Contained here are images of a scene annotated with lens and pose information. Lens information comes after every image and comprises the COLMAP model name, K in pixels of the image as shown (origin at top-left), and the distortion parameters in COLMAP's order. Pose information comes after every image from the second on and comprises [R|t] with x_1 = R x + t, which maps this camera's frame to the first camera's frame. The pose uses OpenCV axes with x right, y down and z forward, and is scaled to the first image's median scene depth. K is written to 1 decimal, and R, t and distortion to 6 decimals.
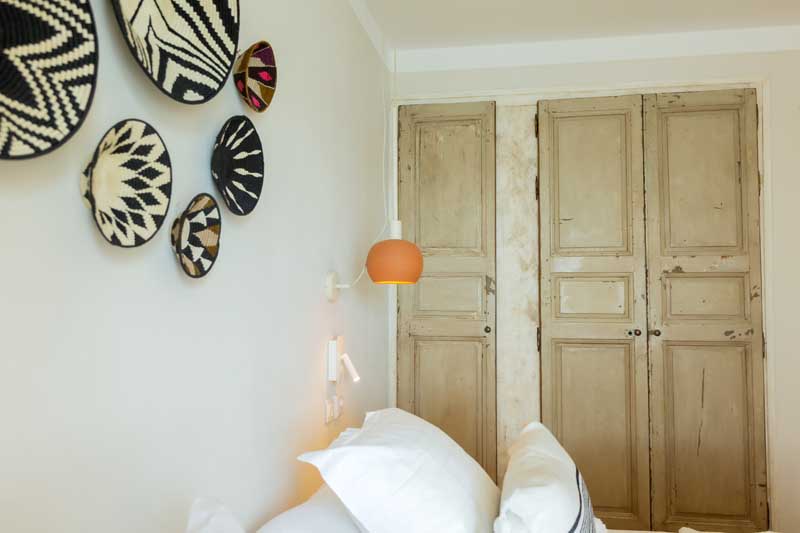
lens RADIAL K [[570.5, 0, 400.0], [0, 570.5, 266.5], [0, 0, 1]] dist [0.001883, 0.000190]
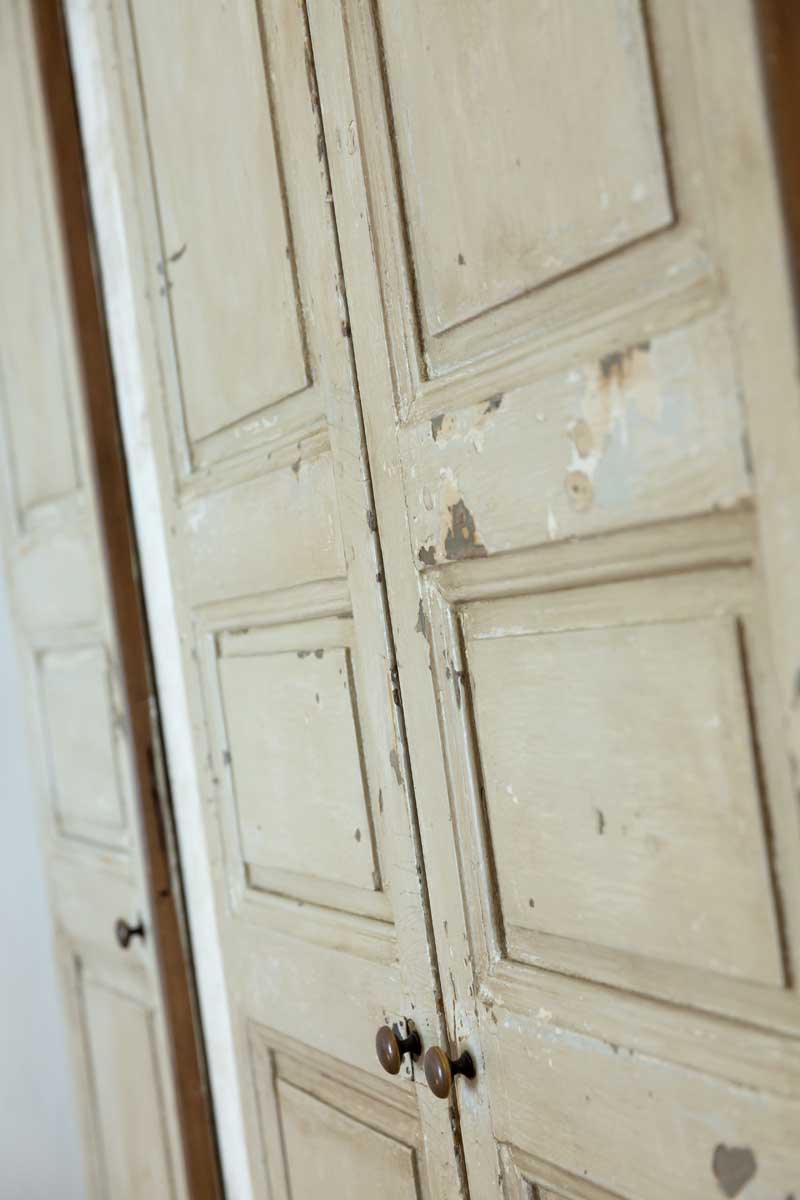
lens RADIAL K [[2283.2, 0, 400.0], [0, 2283.2, 600.0], [0, 0, 1]] dist [0.001655, 0.142395]
pose [[0.478841, -0.074029, -0.874775, 2.114684], [0.177289, 0.984063, 0.013768, 0.024215], [0.859814, -0.161680, 0.484334, 1.872817]]
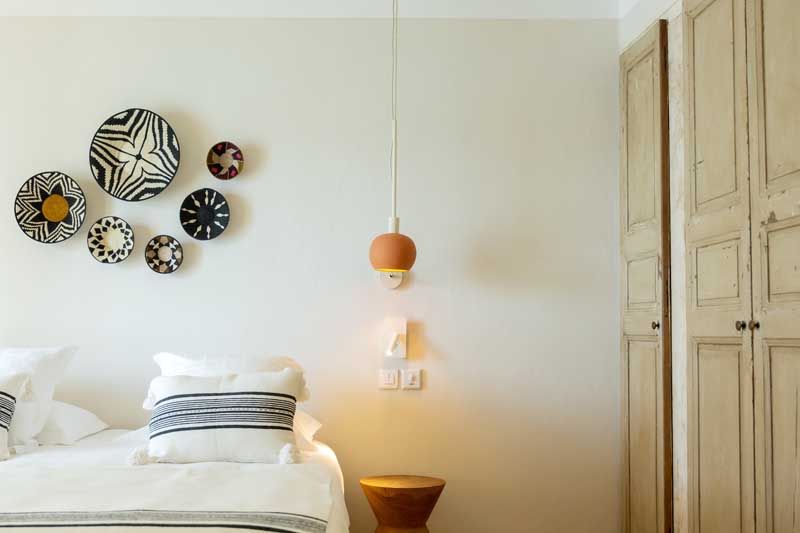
lens RADIAL K [[951.2, 0, 400.0], [0, 951.2, 266.5], [0, 0, 1]] dist [-0.008785, -0.008628]
pose [[0.237436, -0.070758, -0.968823, 3.250277], [0.040245, 0.997204, -0.062968, 0.247274], [0.970569, -0.024039, 0.239620, 0.955788]]
